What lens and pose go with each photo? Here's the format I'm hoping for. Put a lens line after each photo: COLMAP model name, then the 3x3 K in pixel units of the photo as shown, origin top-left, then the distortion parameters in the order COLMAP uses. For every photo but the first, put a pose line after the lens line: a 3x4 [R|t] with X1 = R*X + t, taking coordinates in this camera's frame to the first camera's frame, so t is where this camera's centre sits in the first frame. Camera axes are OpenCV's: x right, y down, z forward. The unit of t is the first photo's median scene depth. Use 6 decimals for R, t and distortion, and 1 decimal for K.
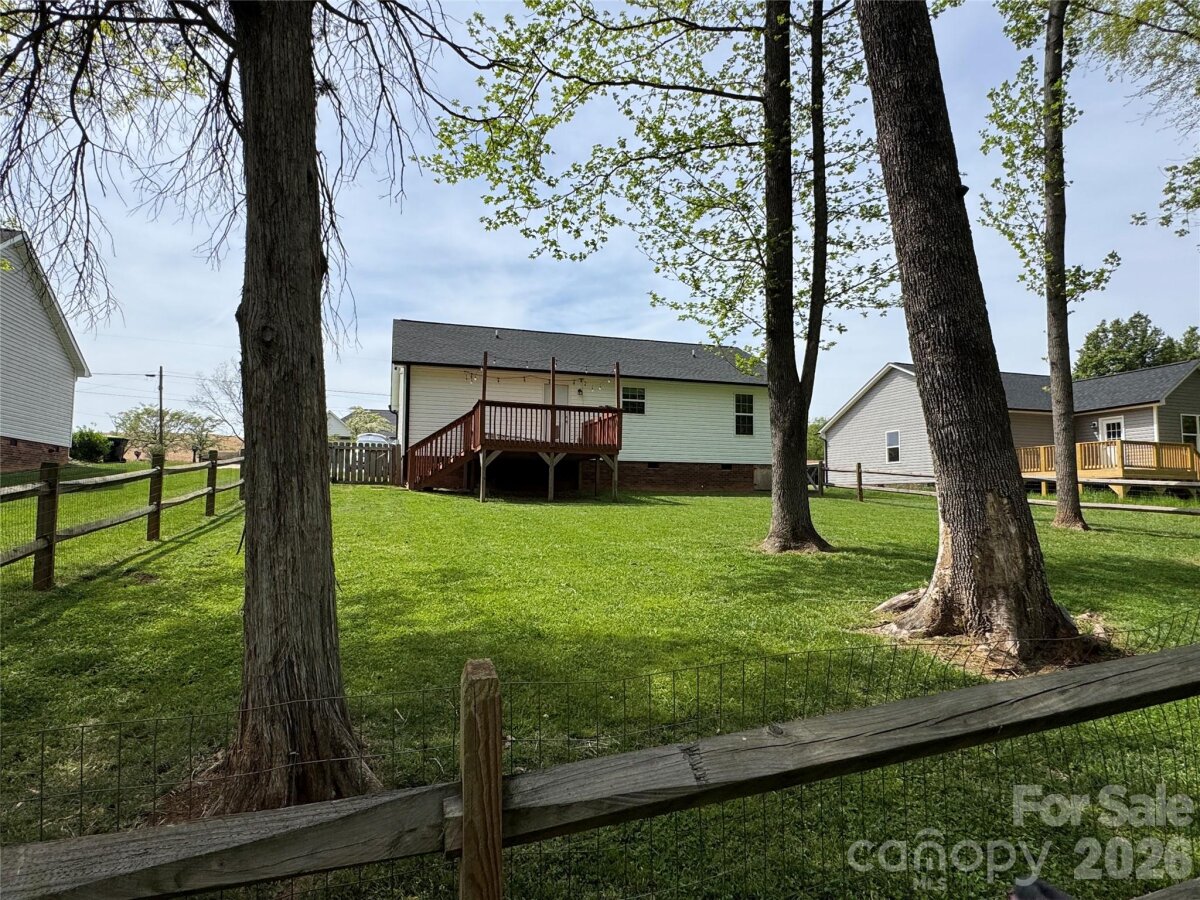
lens RADIAL K [[676.1, 0, 594.4], [0, 676.1, 451.4], [0, 0, 1]] dist [-0.000665, 0.000130]
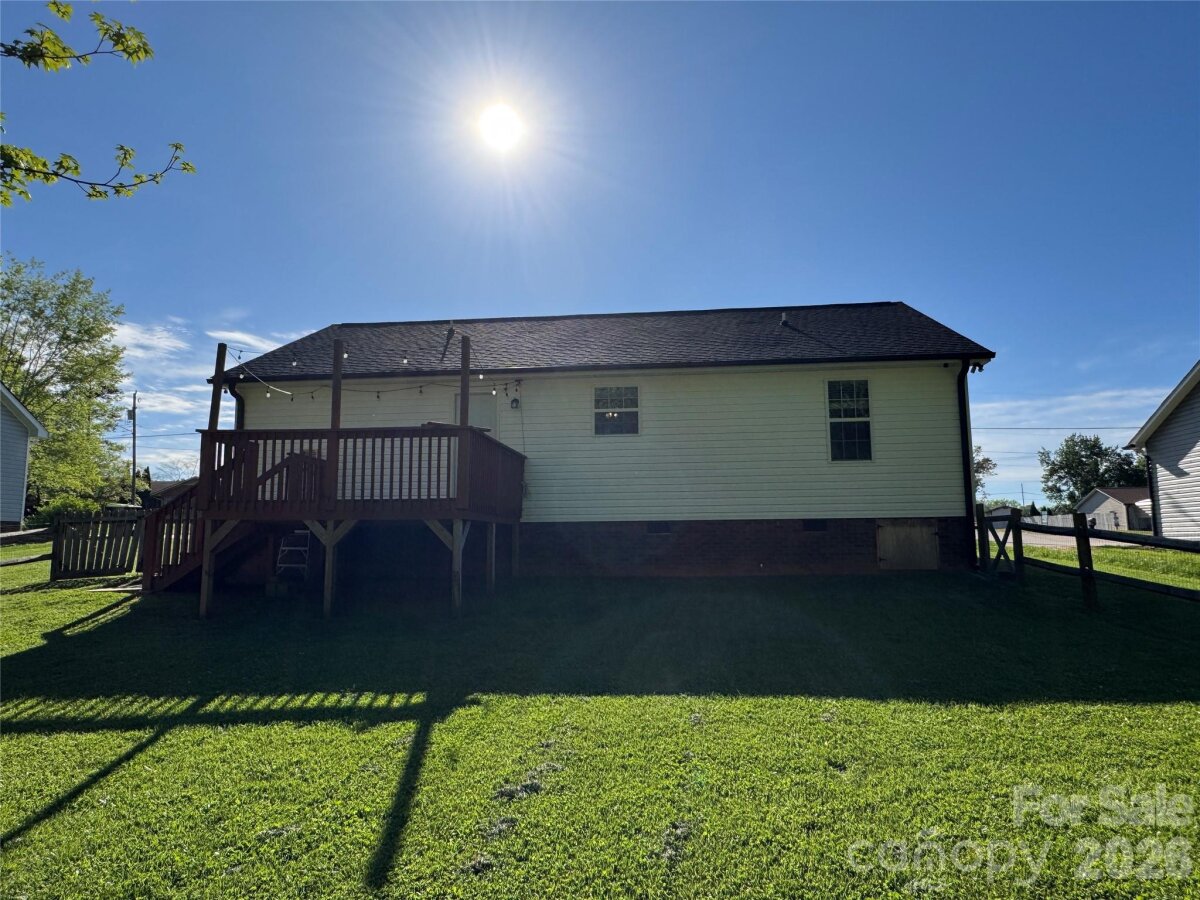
lens RADIAL K [[773.2, 0, 600.0], [0, 773.2, 450.0], [0, 0, 1]] dist [-0.000566, -0.000225]
pose [[0.918371, -0.063190, -0.390644, 0.308376], [0.042363, 0.997194, -0.061713, -0.005155], [0.393448, 0.040127, 0.918471, 0.445258]]
